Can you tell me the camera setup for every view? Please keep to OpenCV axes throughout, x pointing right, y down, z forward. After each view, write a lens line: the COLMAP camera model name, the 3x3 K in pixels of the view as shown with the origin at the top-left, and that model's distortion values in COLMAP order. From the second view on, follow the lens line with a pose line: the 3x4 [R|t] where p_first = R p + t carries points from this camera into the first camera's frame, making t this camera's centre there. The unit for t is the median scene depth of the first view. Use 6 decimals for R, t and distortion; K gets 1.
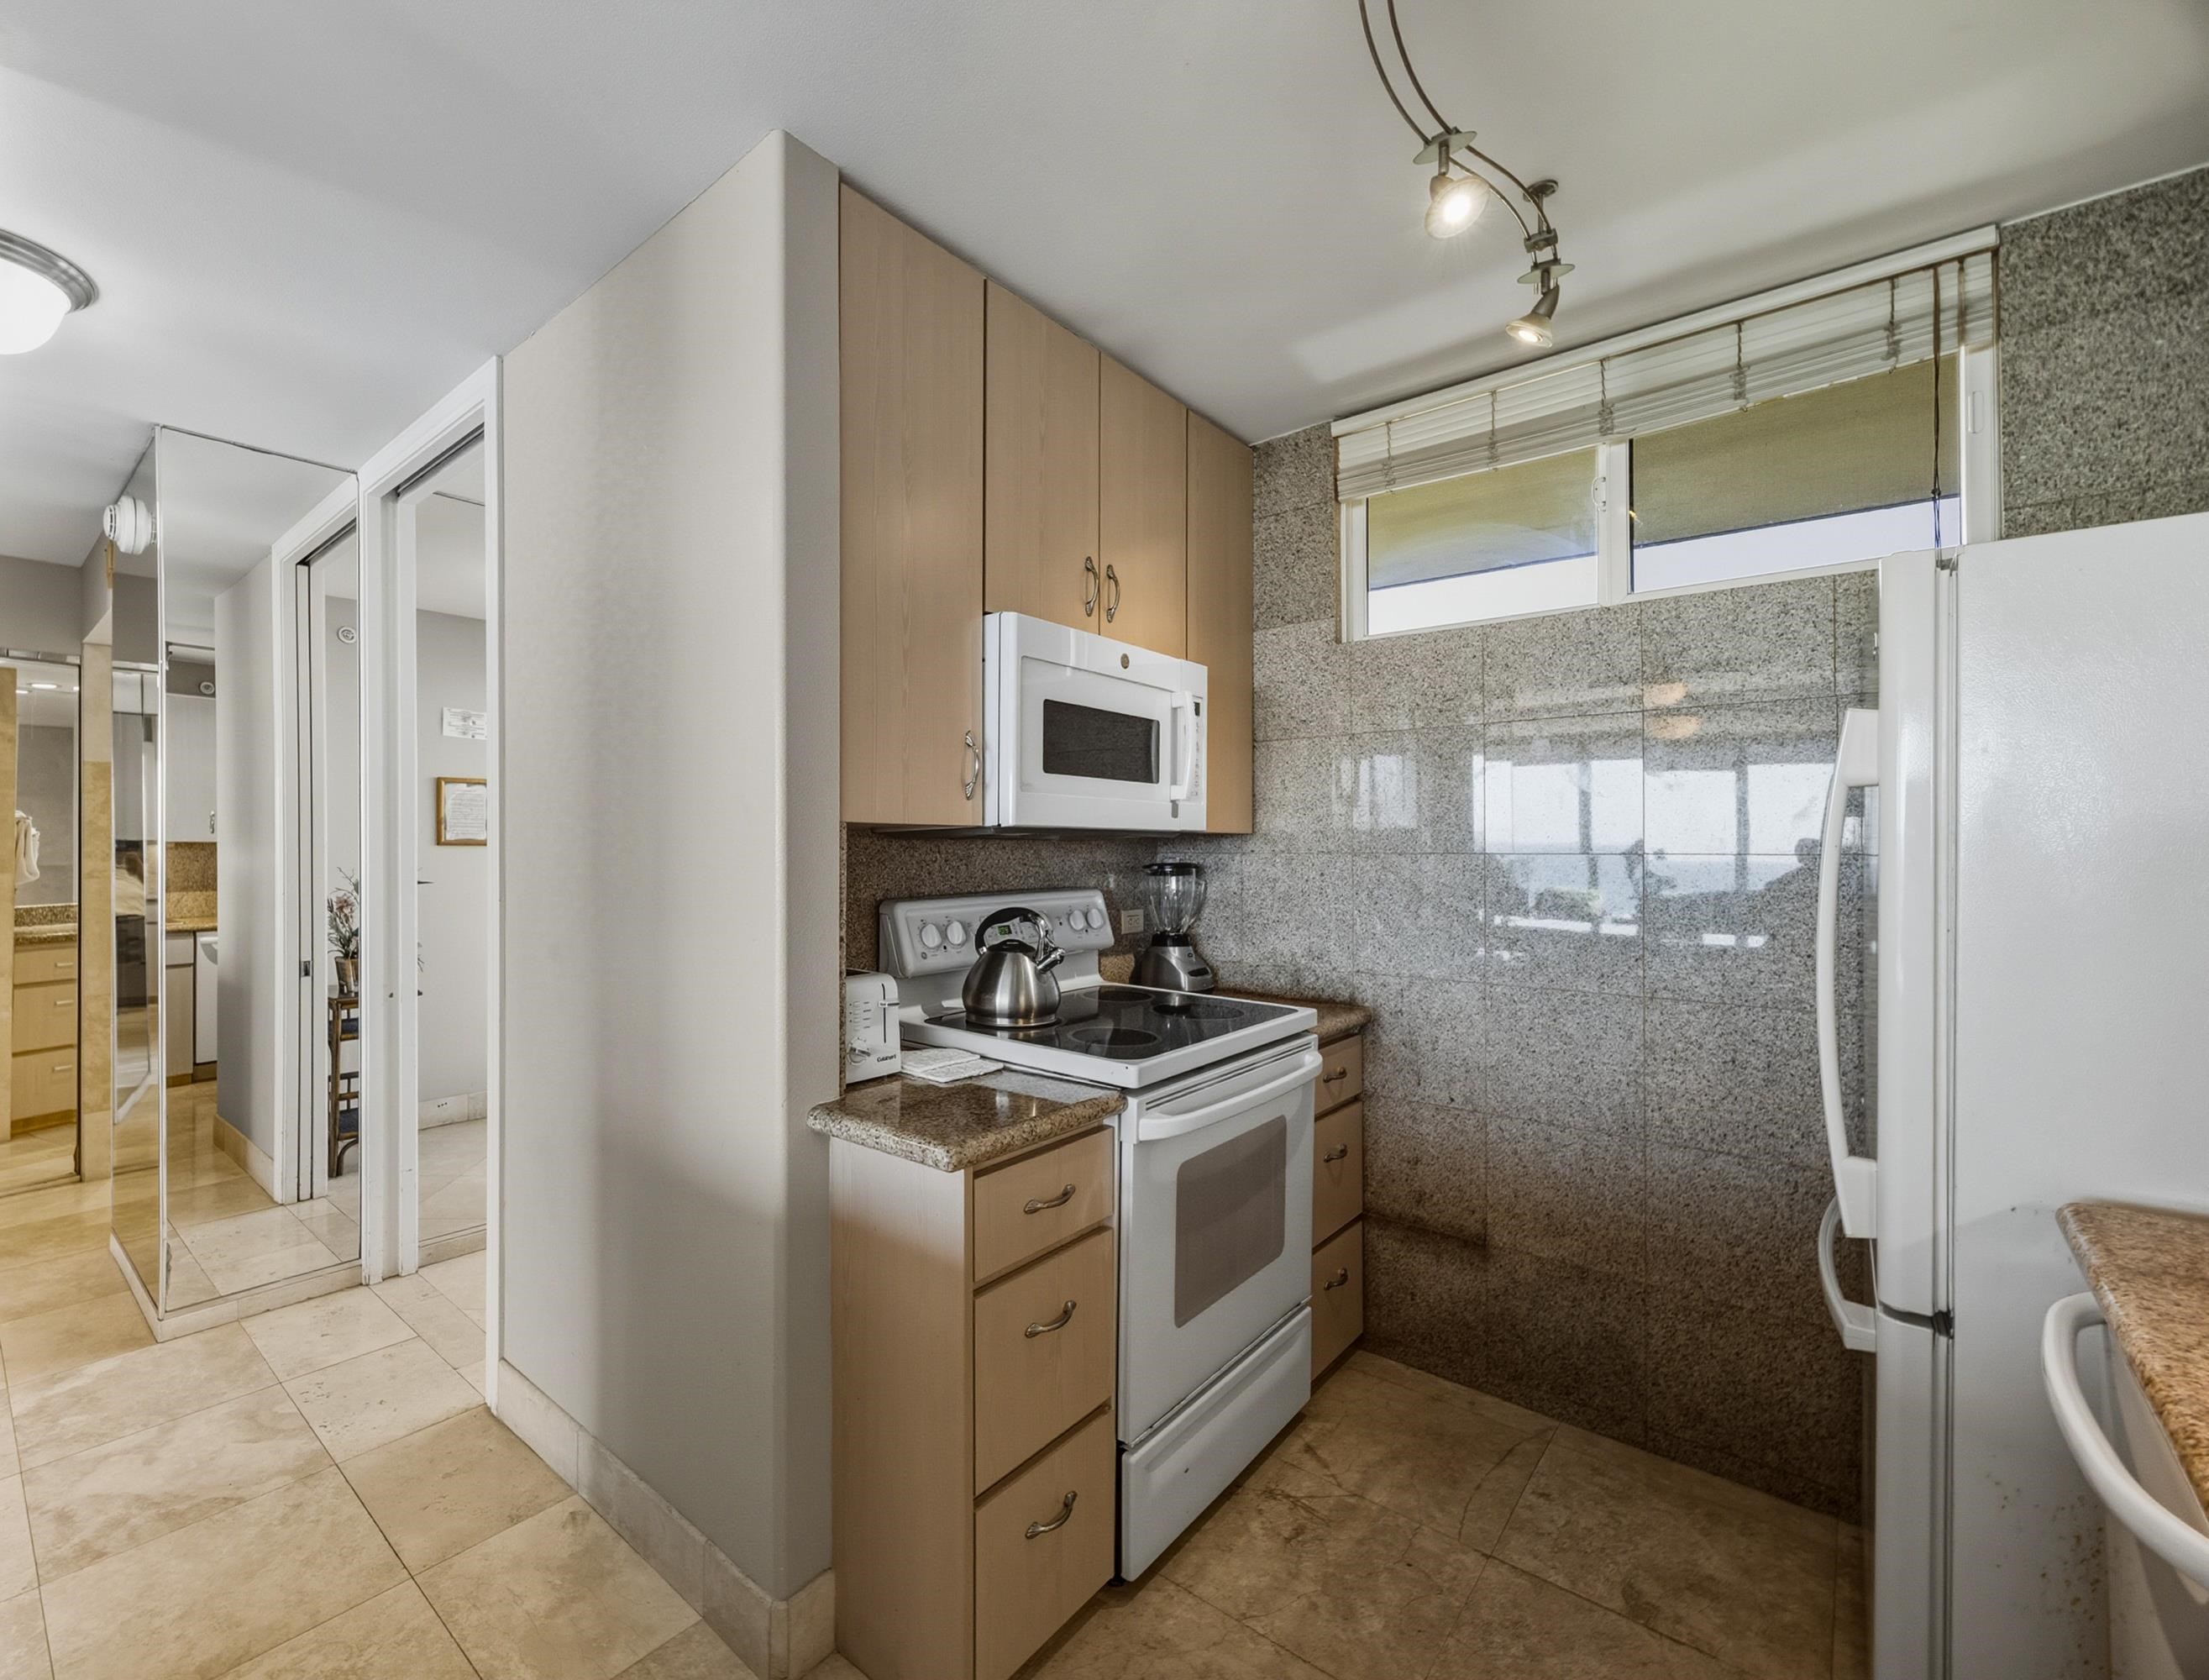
lens RADIAL K [[972.8, 0, 944.7], [0, 972.8, 838.5], [0, 0, 1]] dist [0.000489, -0.000276]
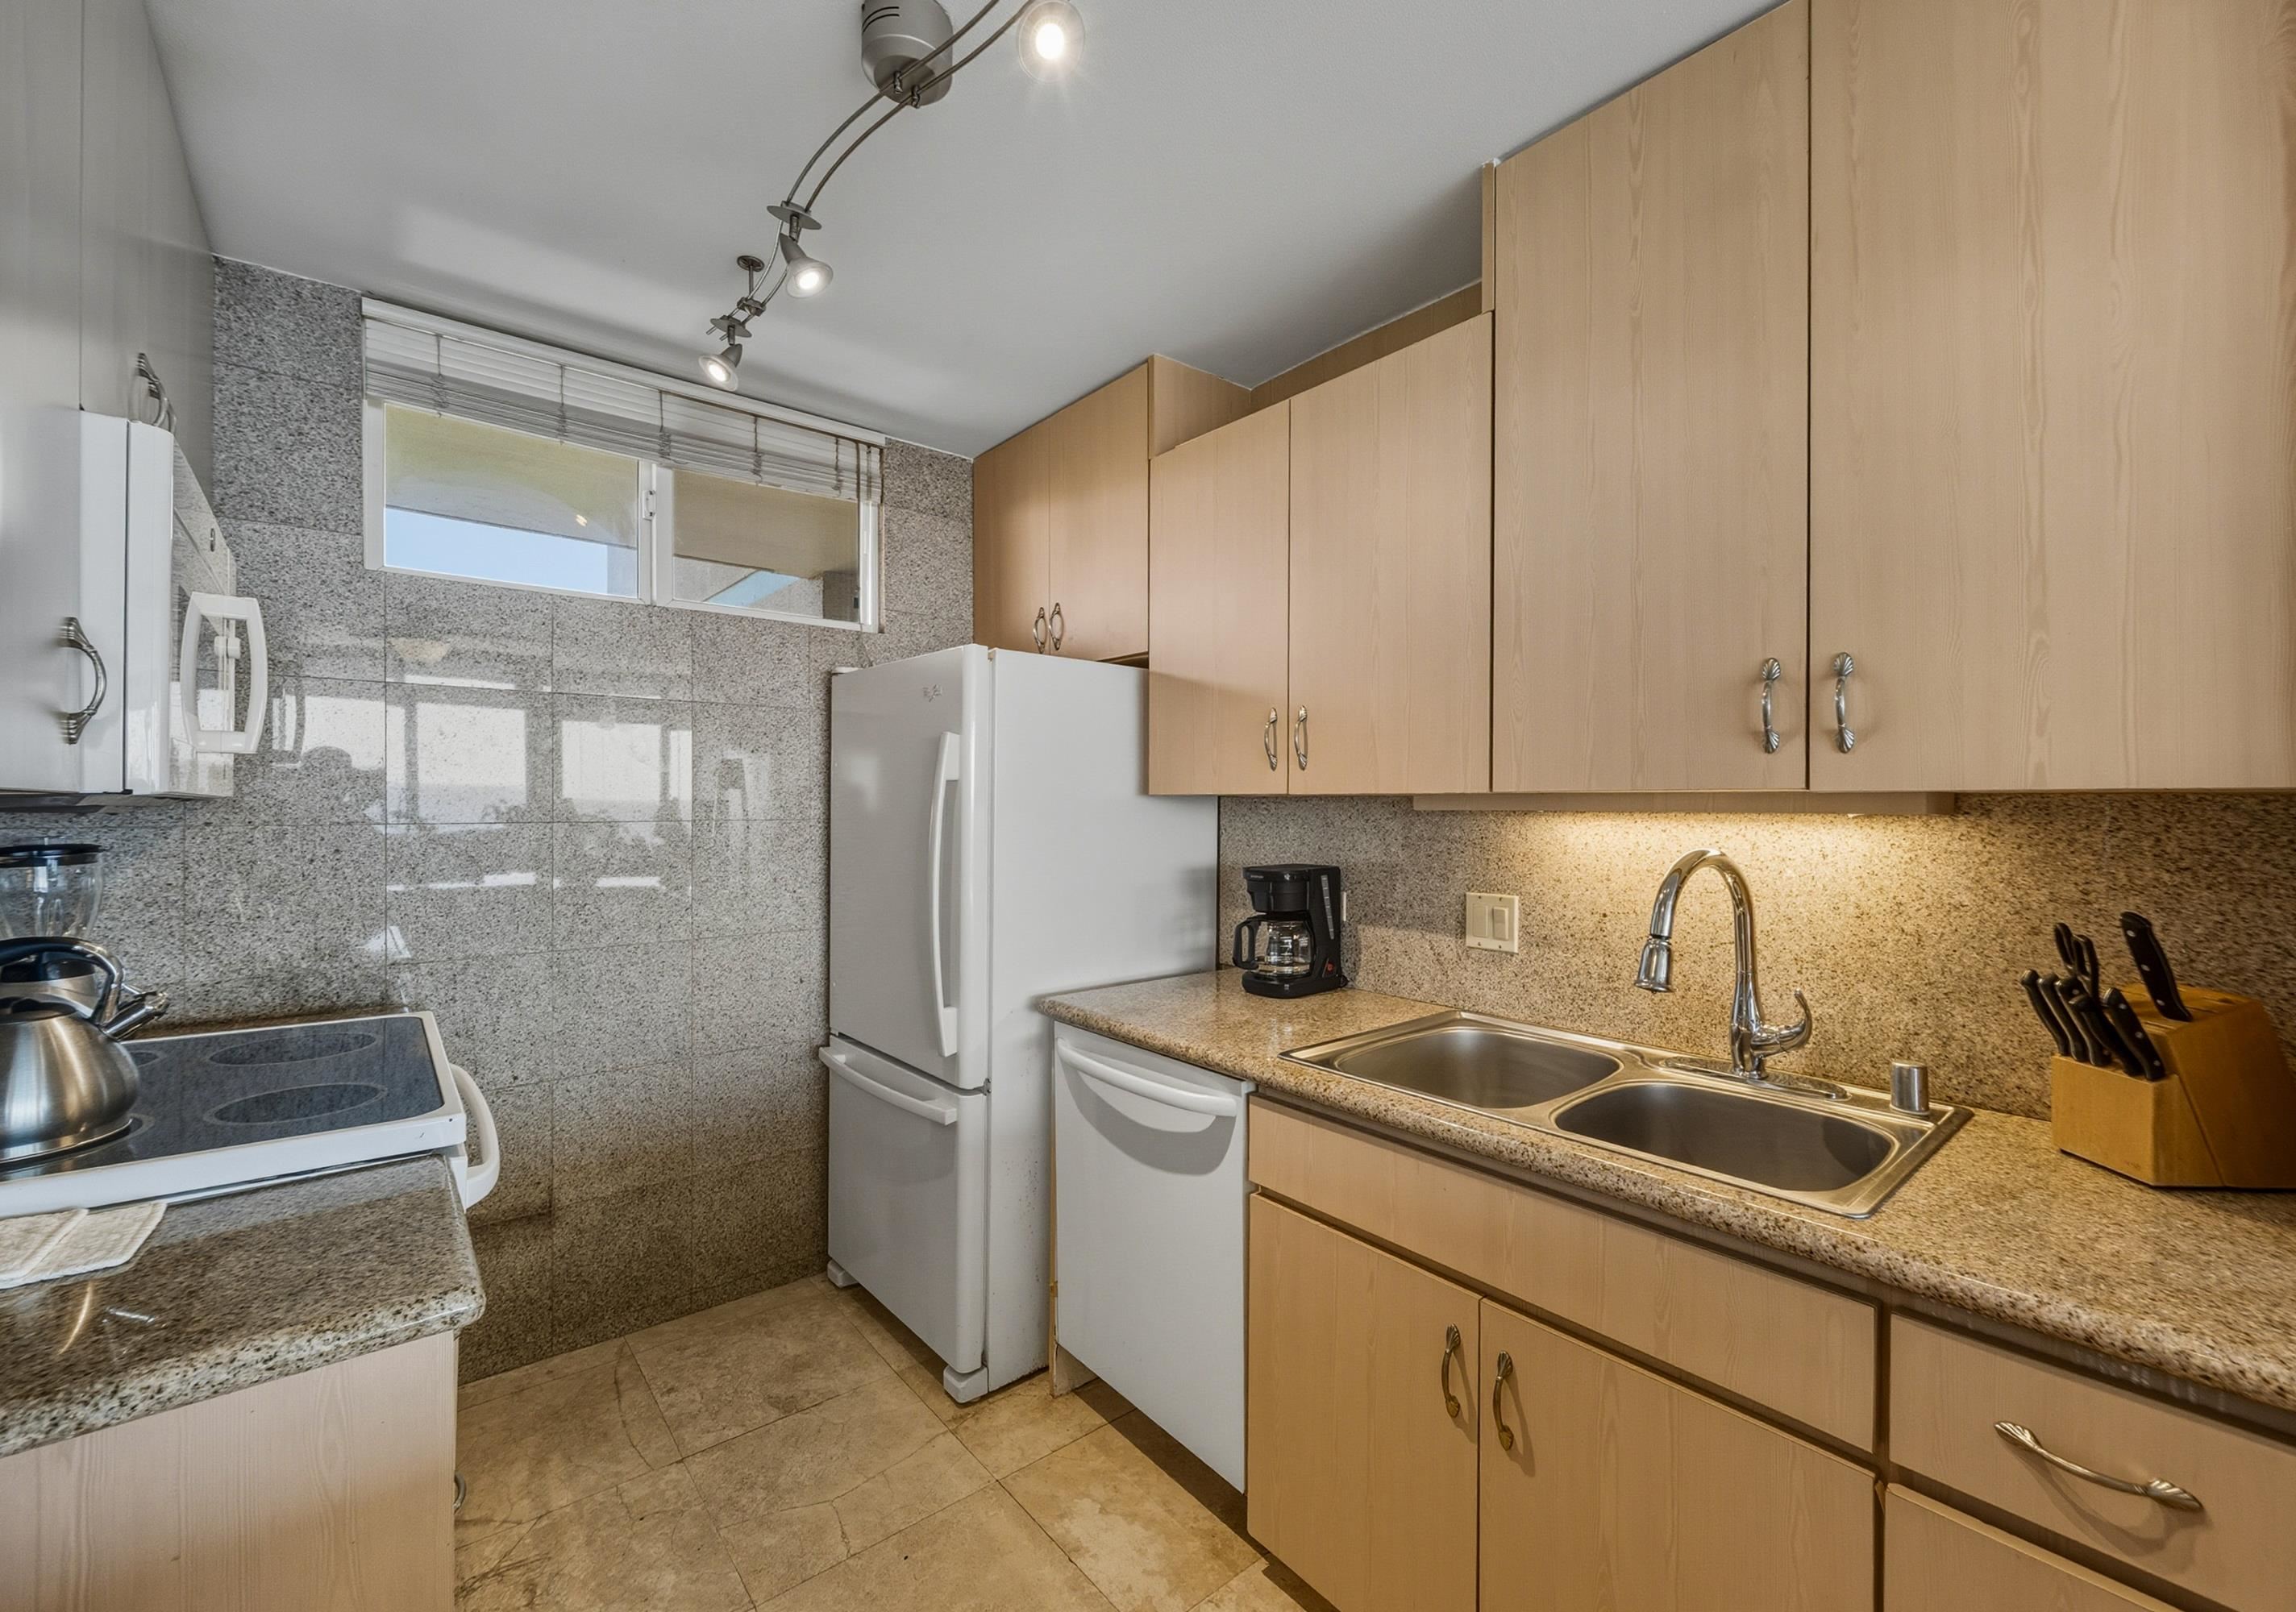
lens RADIAL K [[943.7, 0, 1154.3], [0, 943.7, 805.9], [0, 0, 1]] dist [0.000193, 0.000426]
pose [[0.117602, -0.002416, 0.993058, -0.392238], [-0.009568, 0.999948, 0.003566, -0.012587], [-0.993015, -0.009921, 0.117573, 0.310283]]
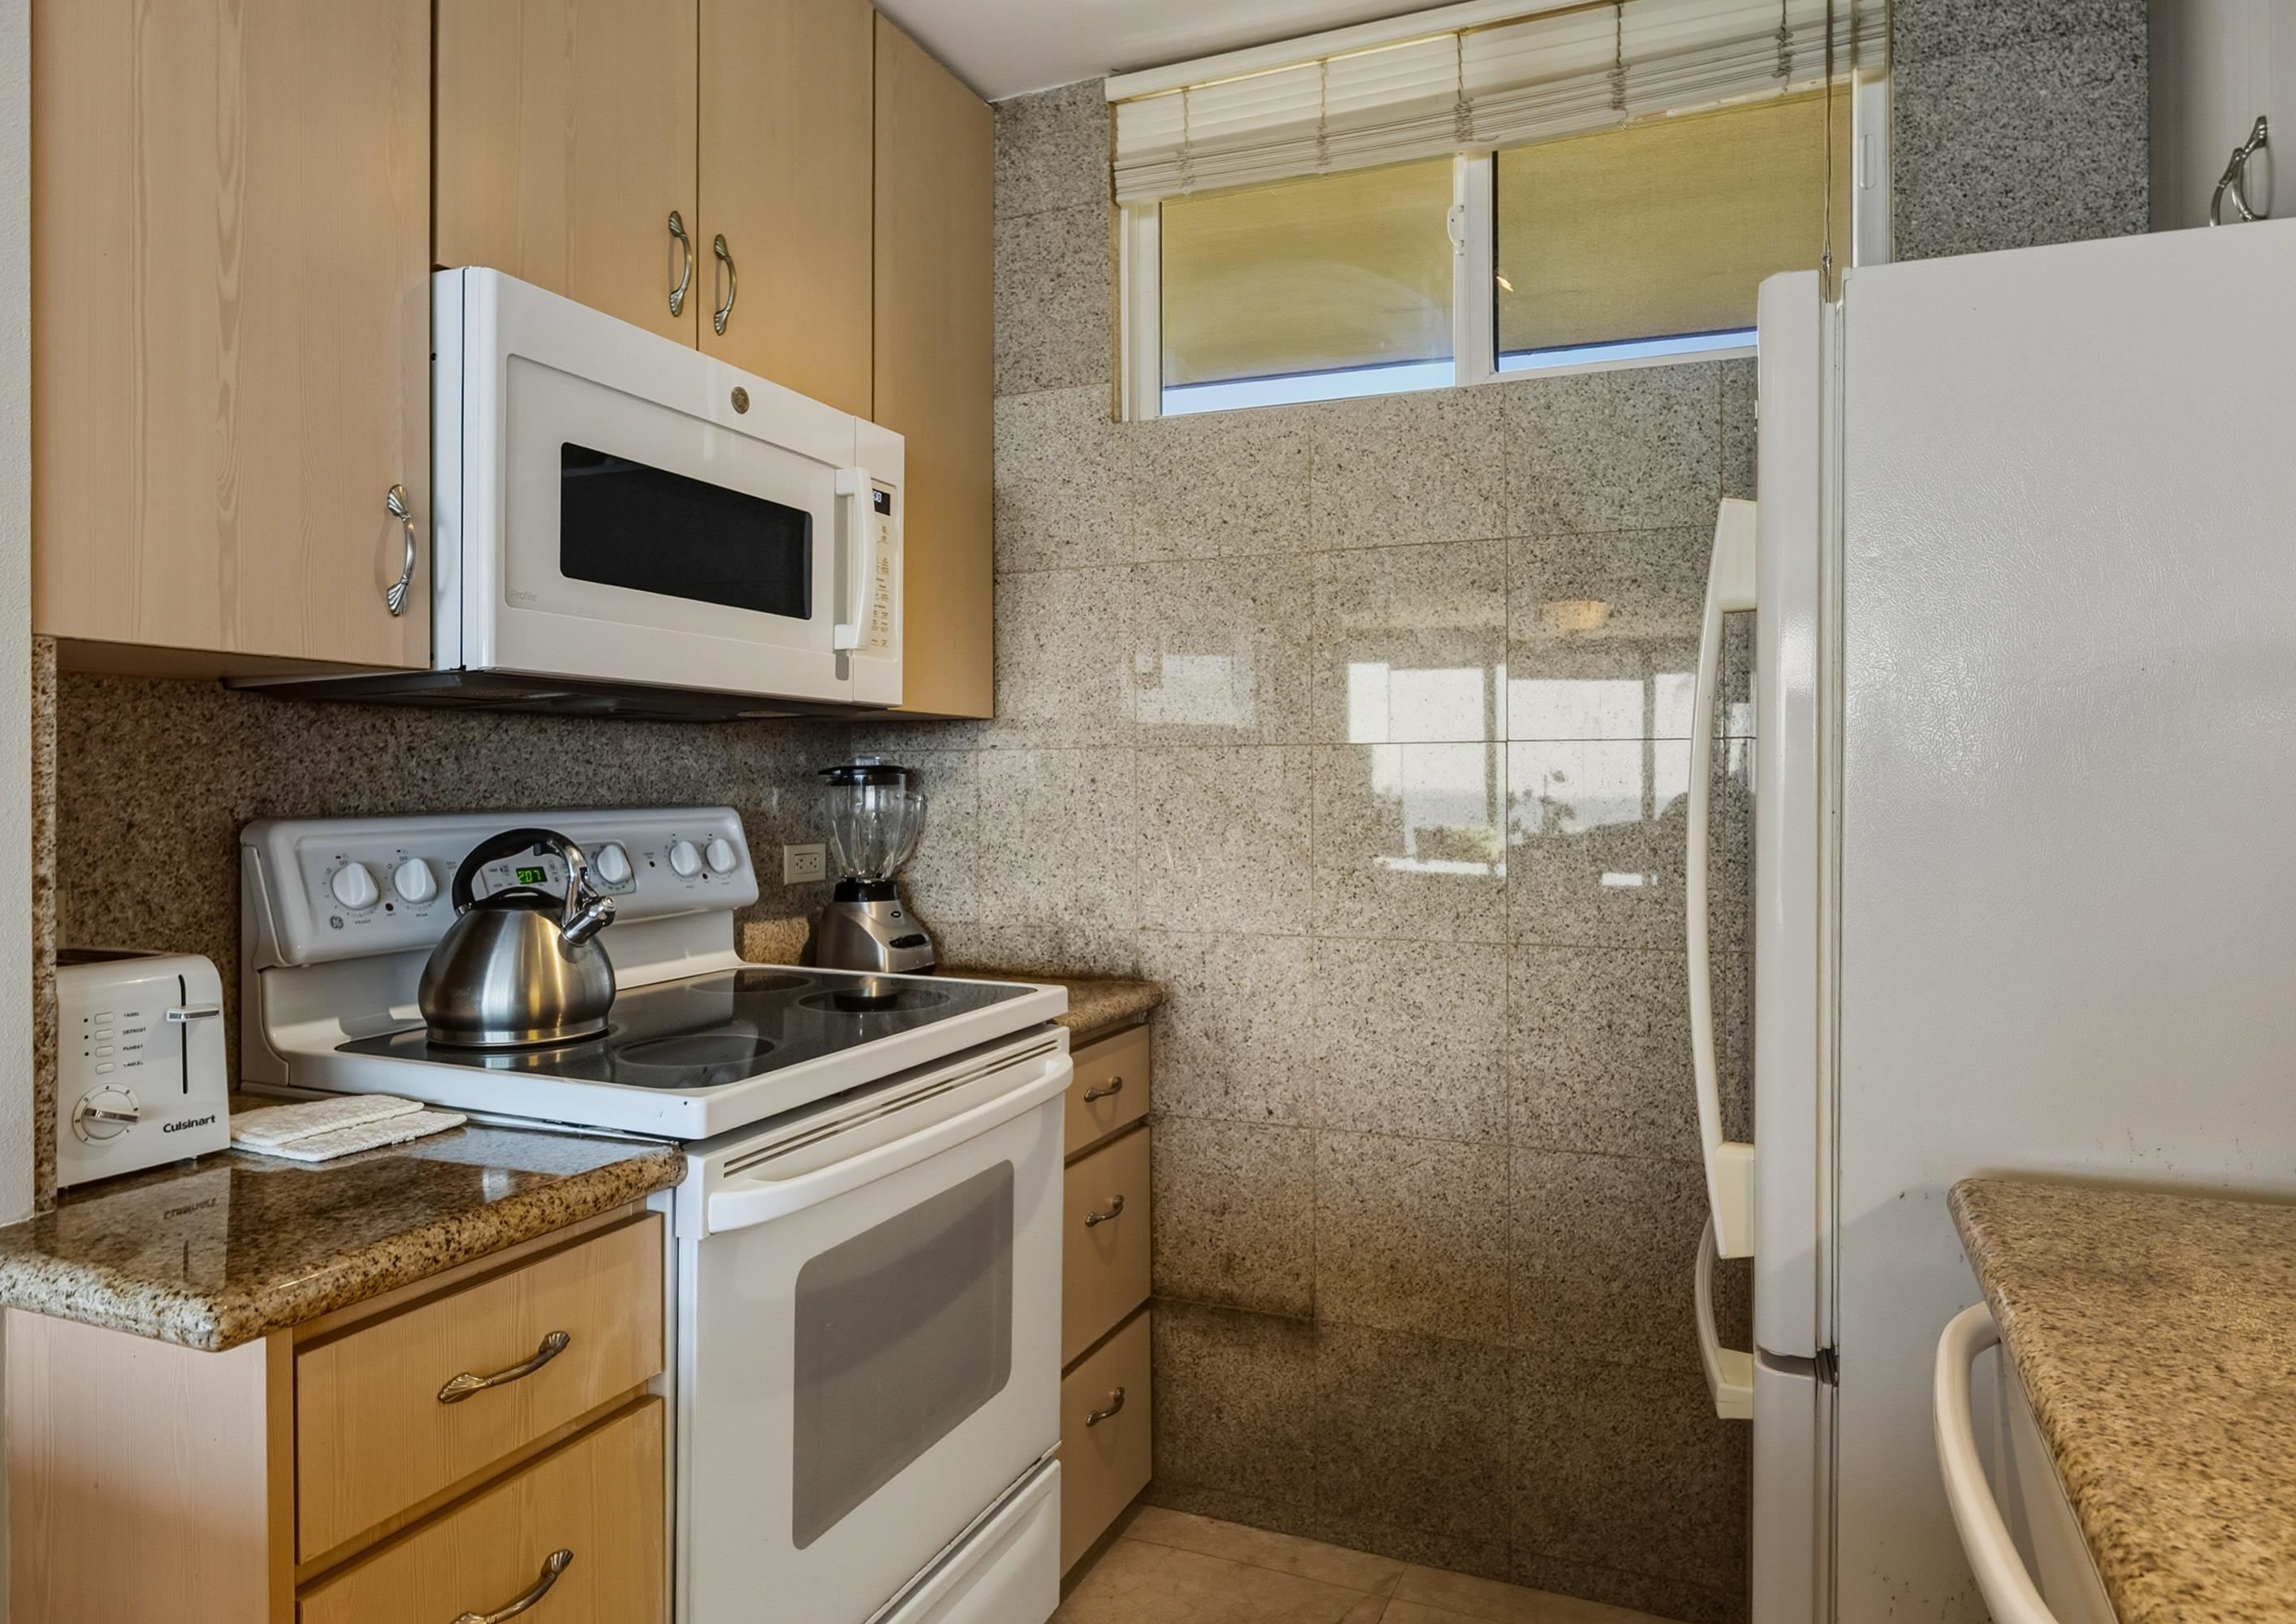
lens RADIAL K [[1432.4, 0, 1177.7], [0, 1432.4, 782.0], [0, 0, 1]] dist [0.003586, 0.000423]
pose [[0.934455, -0.002875, 0.356070, 0.130742], [0.000544, 0.999978, 0.006645, 0.040226], [-0.356081, -0.006016, 0.934436, 0.119028]]
